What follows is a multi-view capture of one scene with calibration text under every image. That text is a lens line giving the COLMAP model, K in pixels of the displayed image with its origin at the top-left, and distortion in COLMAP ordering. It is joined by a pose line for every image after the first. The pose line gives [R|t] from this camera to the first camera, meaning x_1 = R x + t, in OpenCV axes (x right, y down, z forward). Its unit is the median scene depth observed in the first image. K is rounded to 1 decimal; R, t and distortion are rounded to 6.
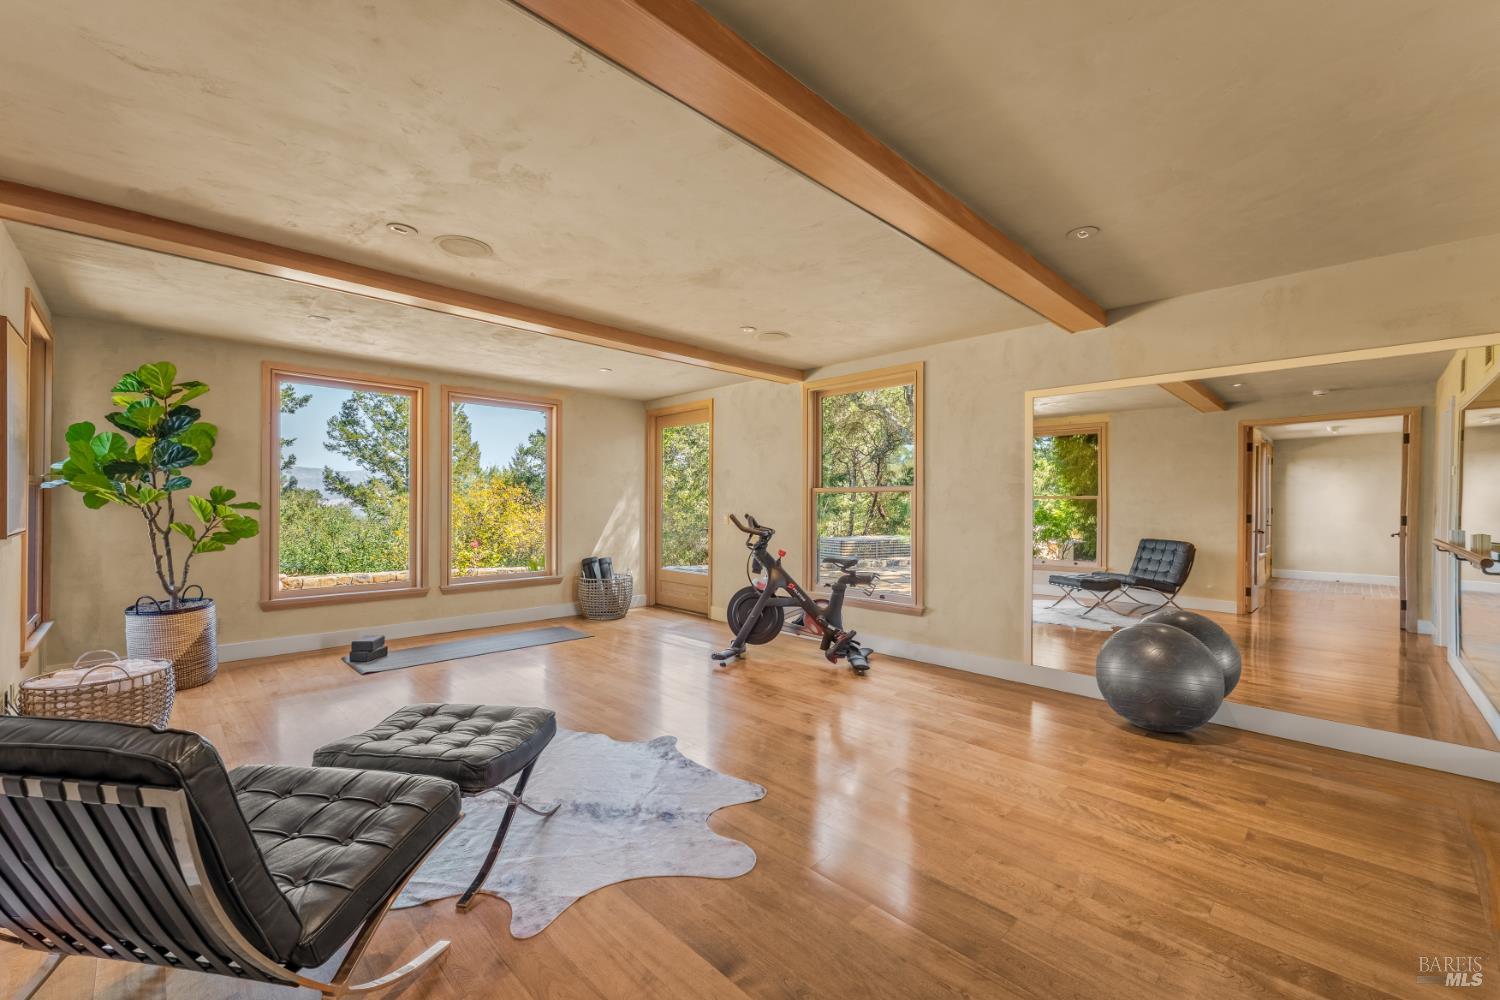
lens RADIAL K [[613.7, 0, 751.4], [0, 613.7, 505.0], [0, 0, 1]] dist [0.001346, -0.000674]
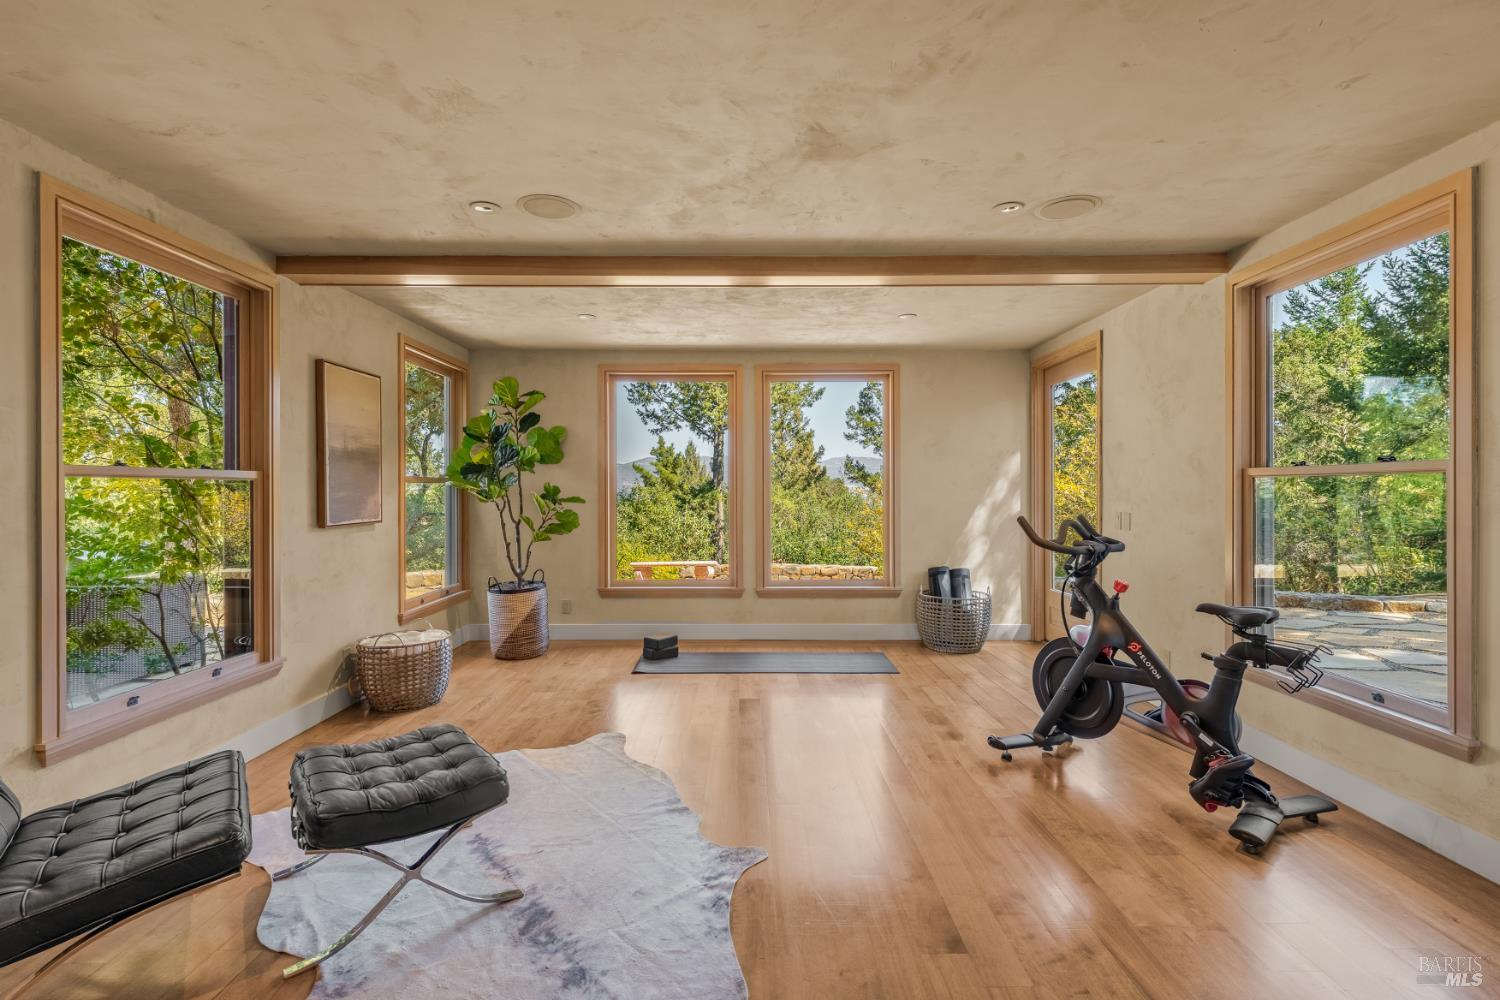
lens RADIAL K [[715.9, 0, 754.3], [0, 715.9, 493.9], [0, 0, 1]] dist [-0.003270, -0.001674]
pose [[0.708594, -0.001222, -0.705616, 0.277163], [0.003091, 0.999994, 0.001373, -0.008972], [0.705610, -0.003154, 0.708593, 0.299170]]
